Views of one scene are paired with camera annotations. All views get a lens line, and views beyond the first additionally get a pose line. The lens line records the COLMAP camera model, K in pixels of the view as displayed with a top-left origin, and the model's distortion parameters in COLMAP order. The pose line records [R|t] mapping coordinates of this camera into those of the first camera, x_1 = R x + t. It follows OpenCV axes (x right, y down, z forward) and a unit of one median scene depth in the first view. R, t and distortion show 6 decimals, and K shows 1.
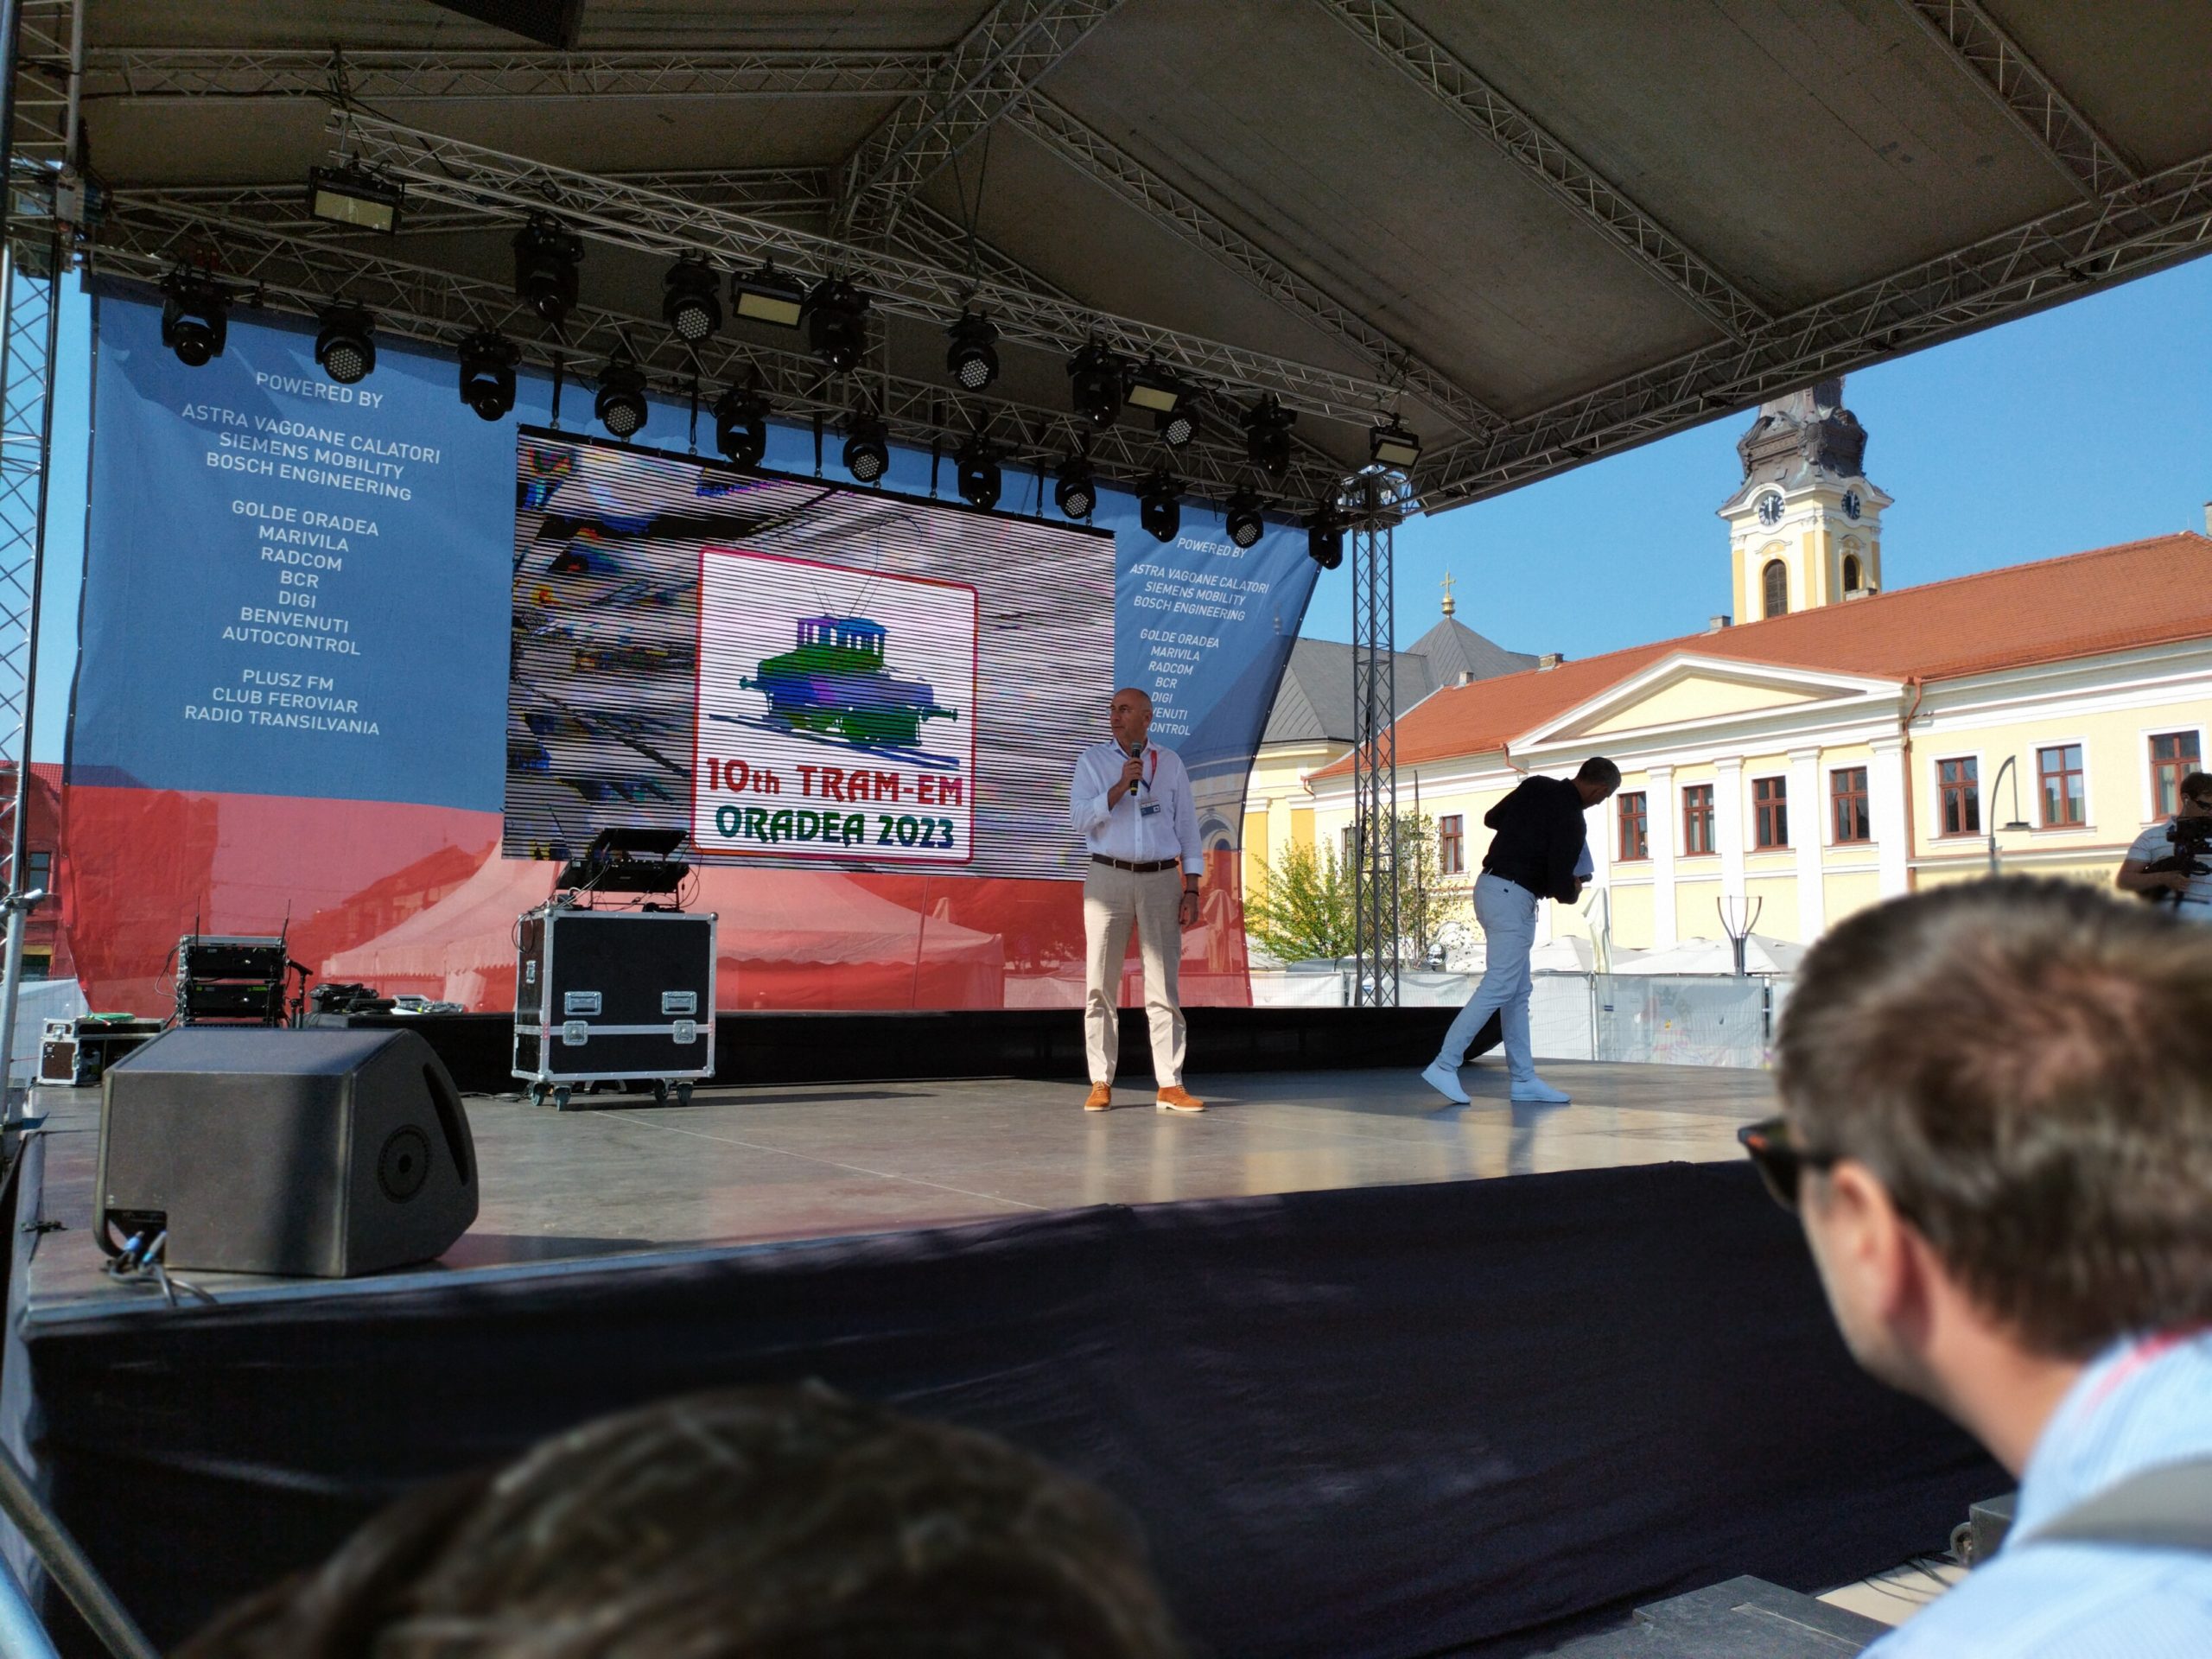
lens RADIAL K [[1668.0, 0, 1147.1], [0, 1668.0, 863.1], [0, 0, 1]] dist [0.085736, -0.054940]
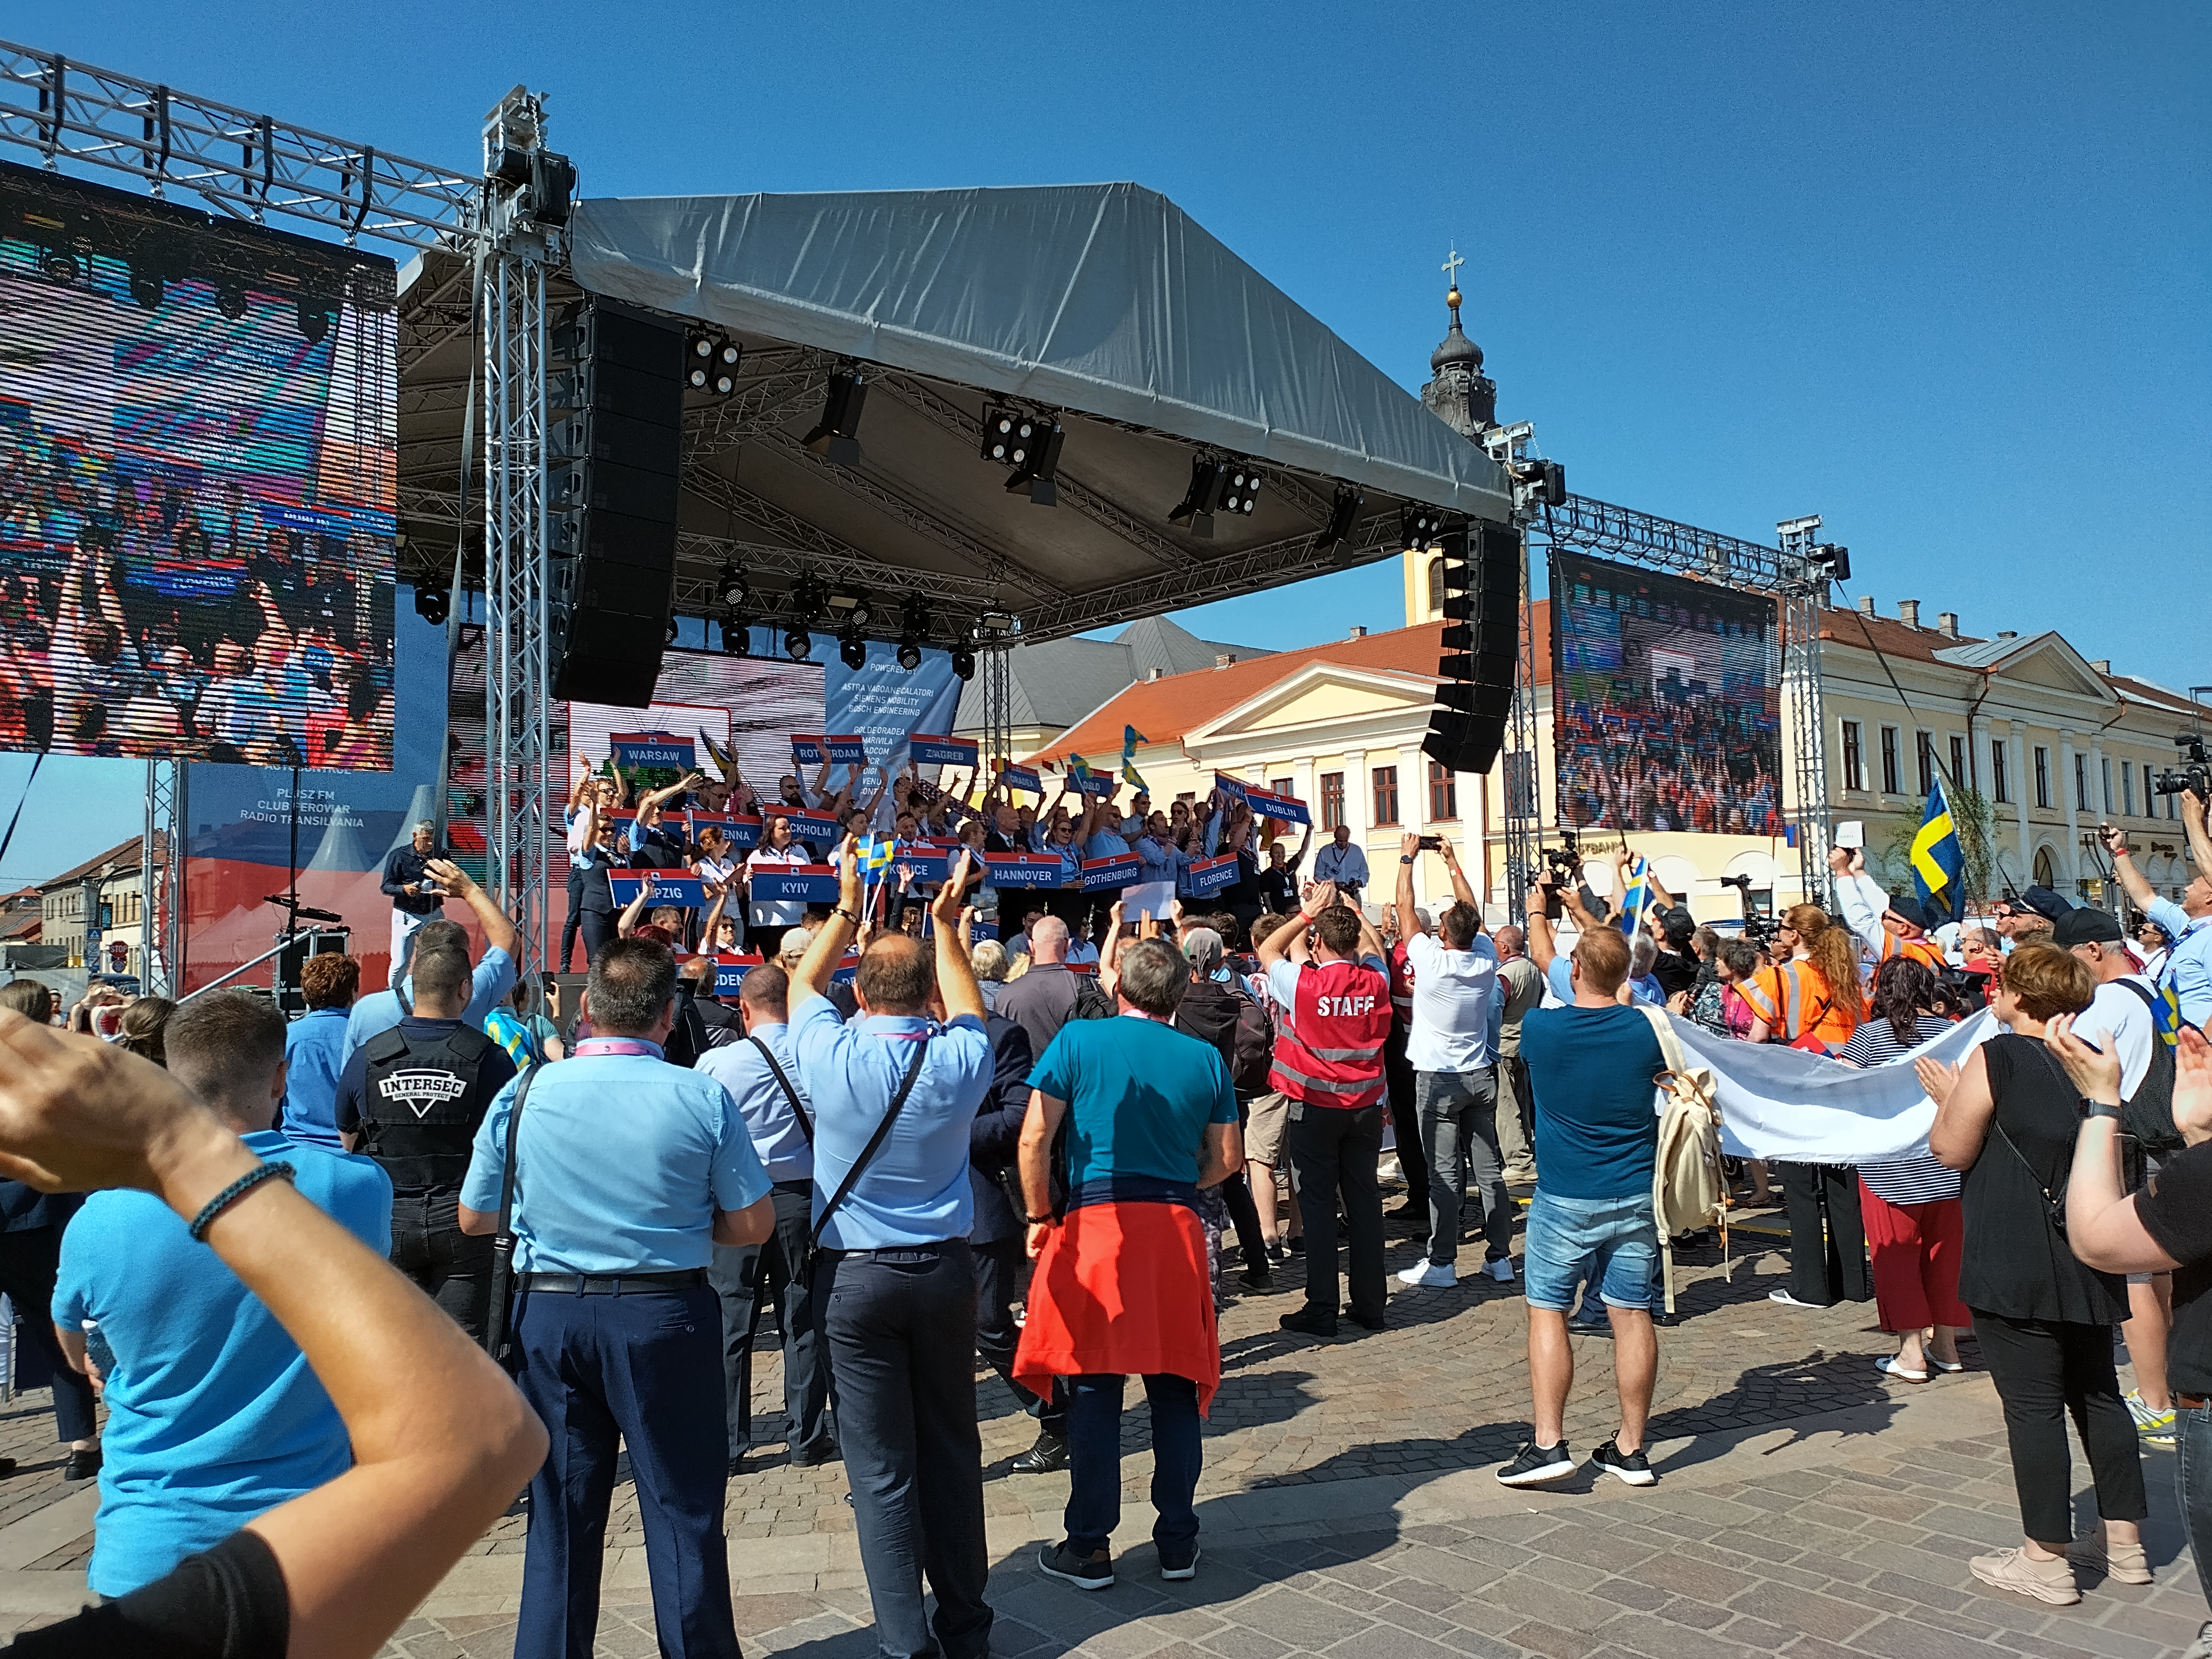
lens RADIAL K [[1668.0, 0, 1123.7], [0, 1668.0, 829.4], [0, 0, 1]] dist [0.085736, -0.054940]
pose [[0.989949, -0.017226, 0.140373, 0.037678], [0.016938, 0.999851, 0.003242, -0.044855], [-0.140408, -0.000832, 0.990093, -0.620712]]
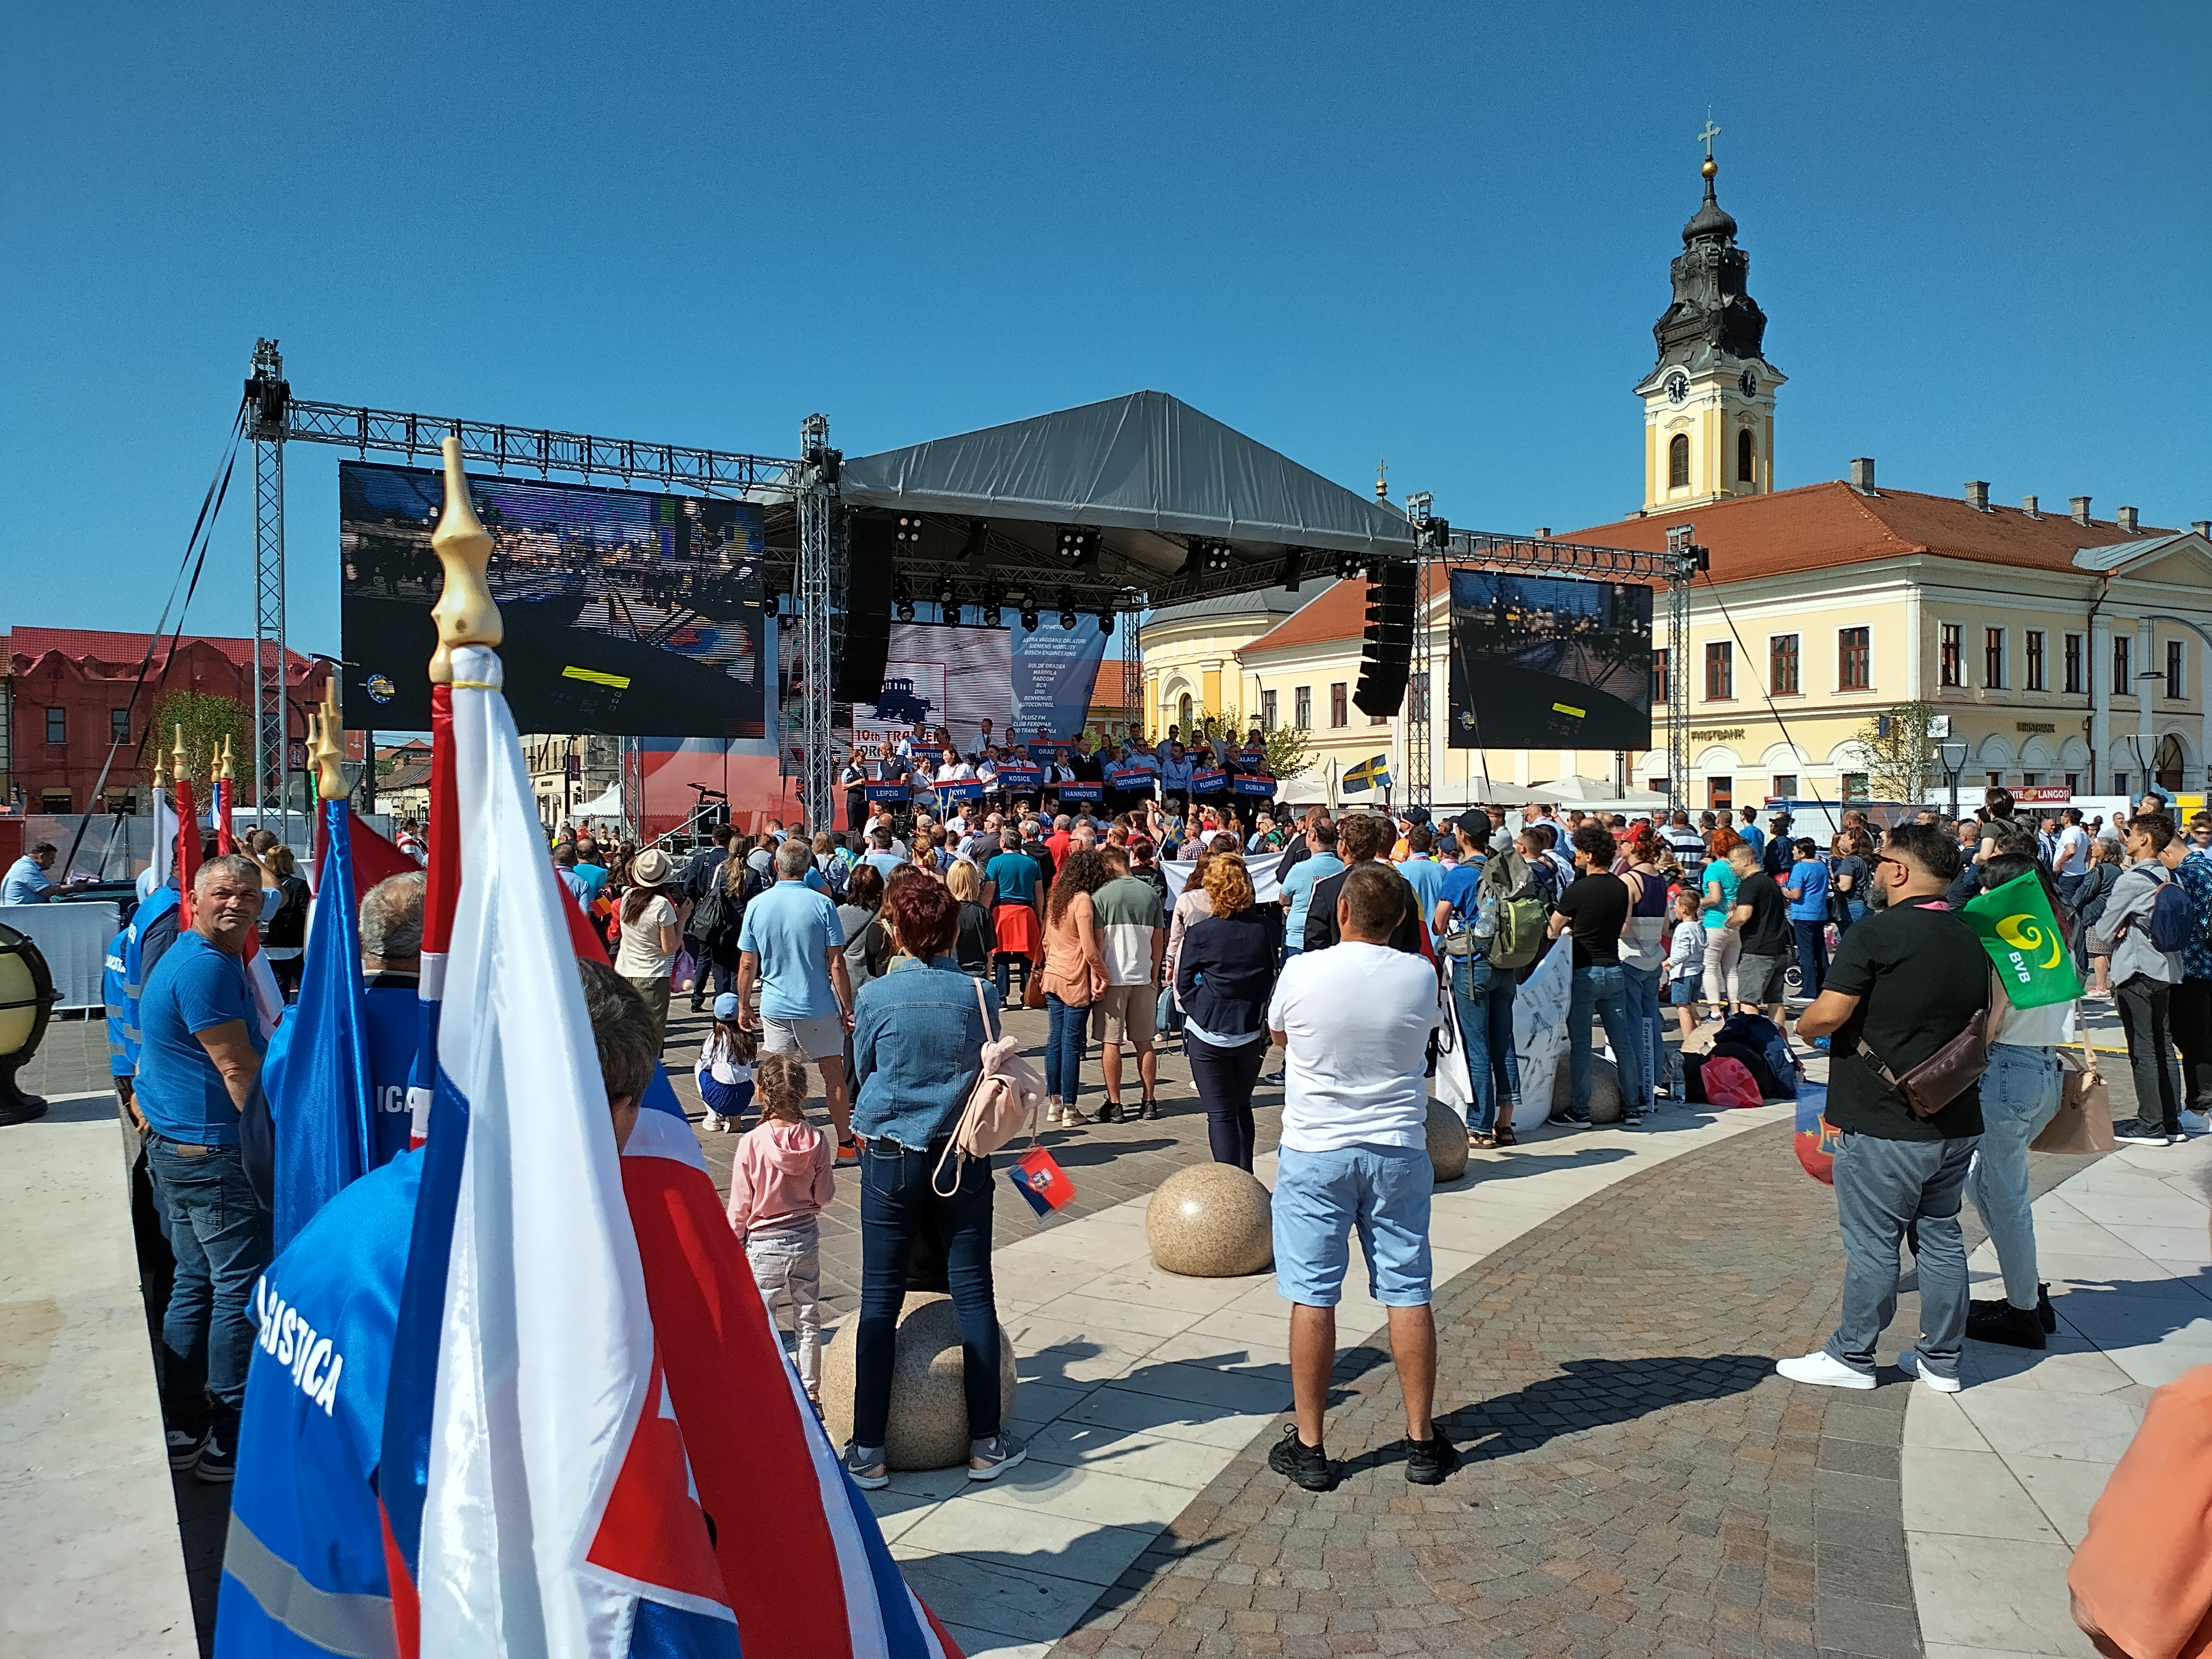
lens RADIAL K [[1668.0, 0, 1106.3], [0, 1668.0, 826.5], [0, 0, 1]] dist [0.085736, -0.054940]
pose [[0.999234, -0.010003, -0.037845, 0.212855], [0.013059, 0.996597, 0.081391, -0.114186], [0.036902, -0.081823, 0.995964, -1.433595]]
